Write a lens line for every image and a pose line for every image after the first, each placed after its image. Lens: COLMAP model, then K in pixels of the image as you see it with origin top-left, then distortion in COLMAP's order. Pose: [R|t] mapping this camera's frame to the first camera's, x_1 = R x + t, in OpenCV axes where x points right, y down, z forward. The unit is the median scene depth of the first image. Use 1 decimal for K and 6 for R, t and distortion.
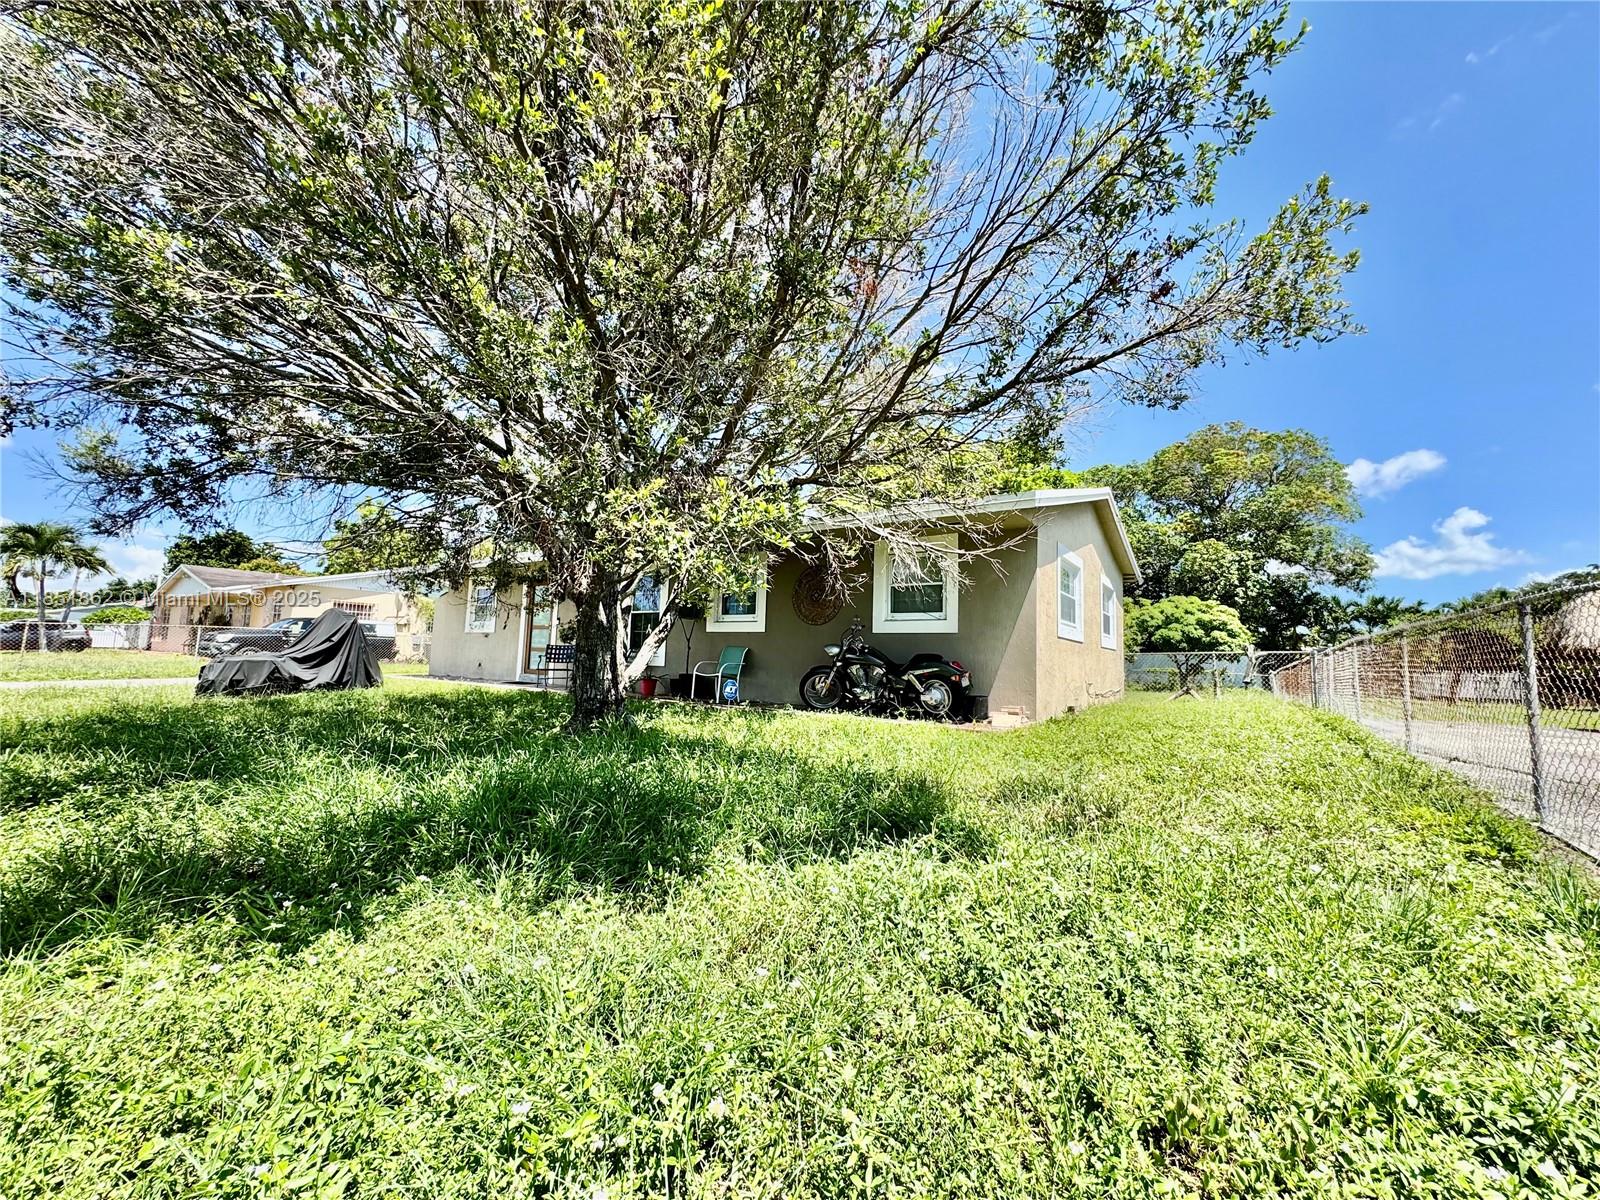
lens RADIAL K [[634.5, 0, 800.0], [0, 634.5, 600.0], [0, 0, 1]] dist [-0.005349, 0.000567]
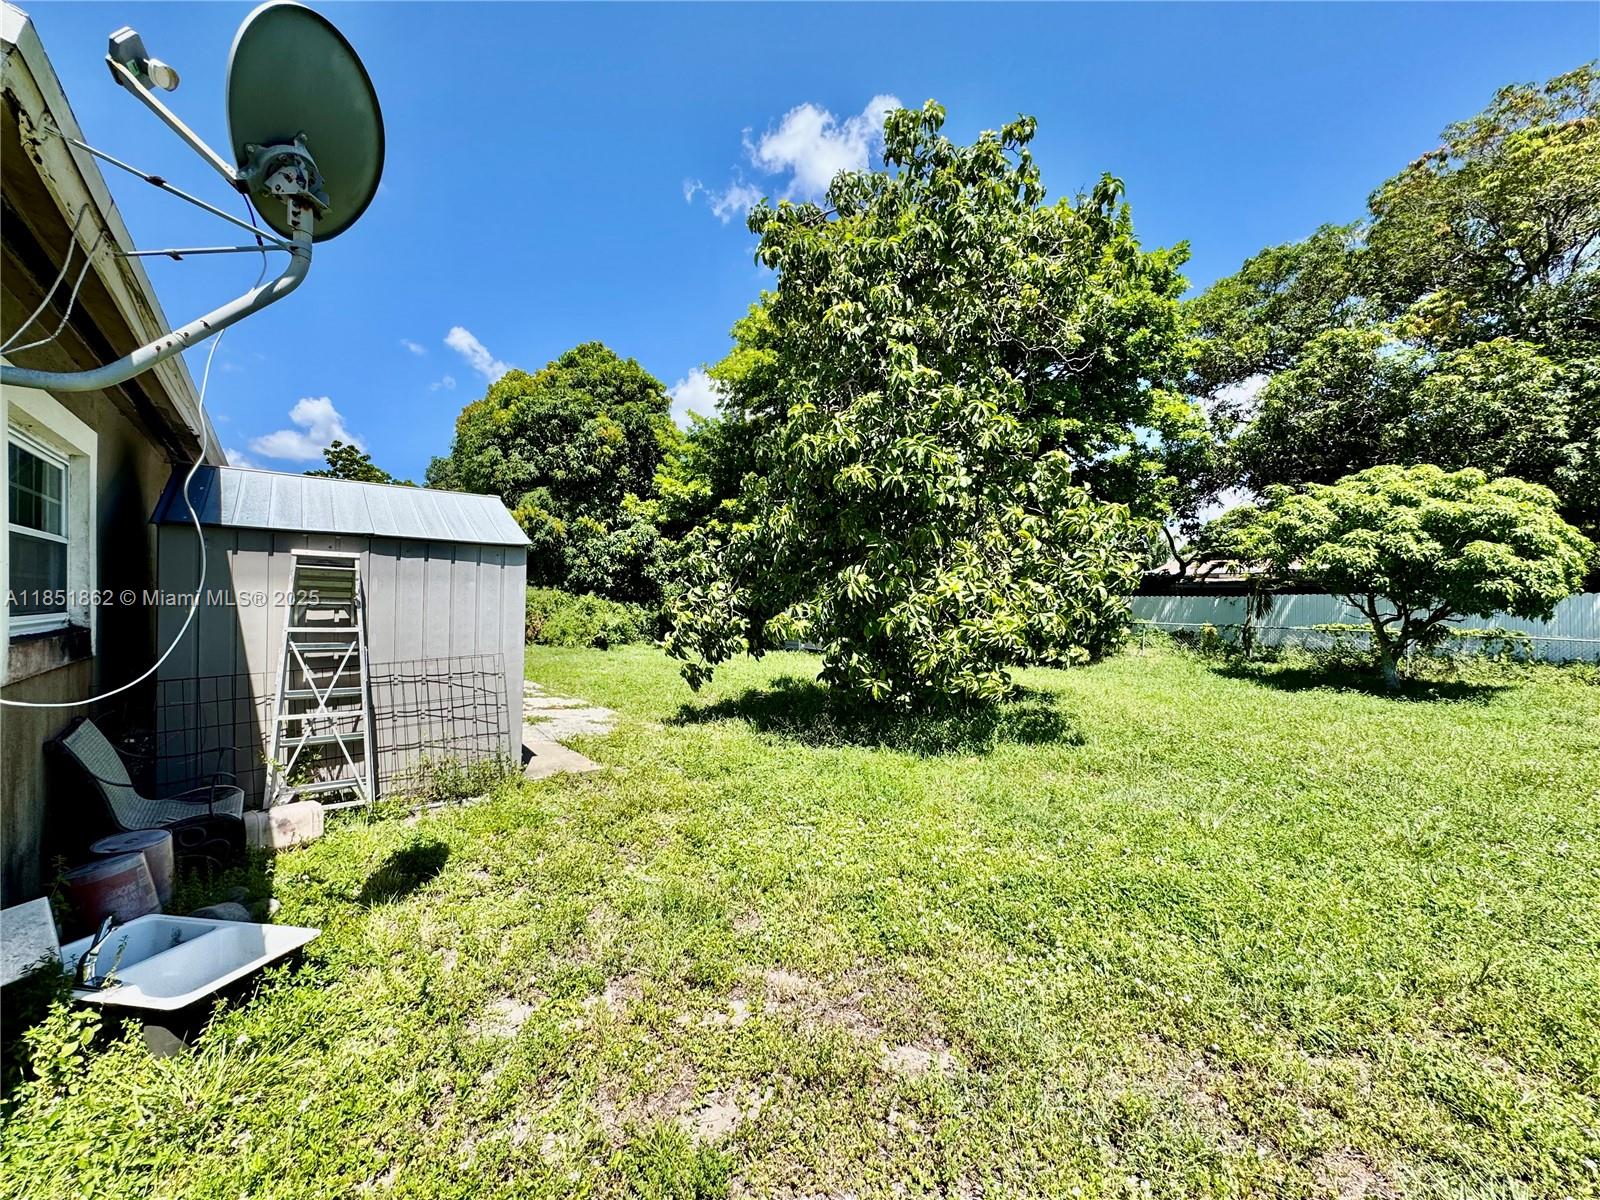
lens RADIAL K [[634.5, 0, 800.0], [0, 634.5, 600.0], [0, 0, 1]] dist [-0.005349, 0.000567]
pose [[0.958032, -0.019122, -0.286022, 0.350858], [0.047208, 0.994674, 0.091623, 0.027868], [0.282747, -0.101280, 0.953832, 0.483714]]
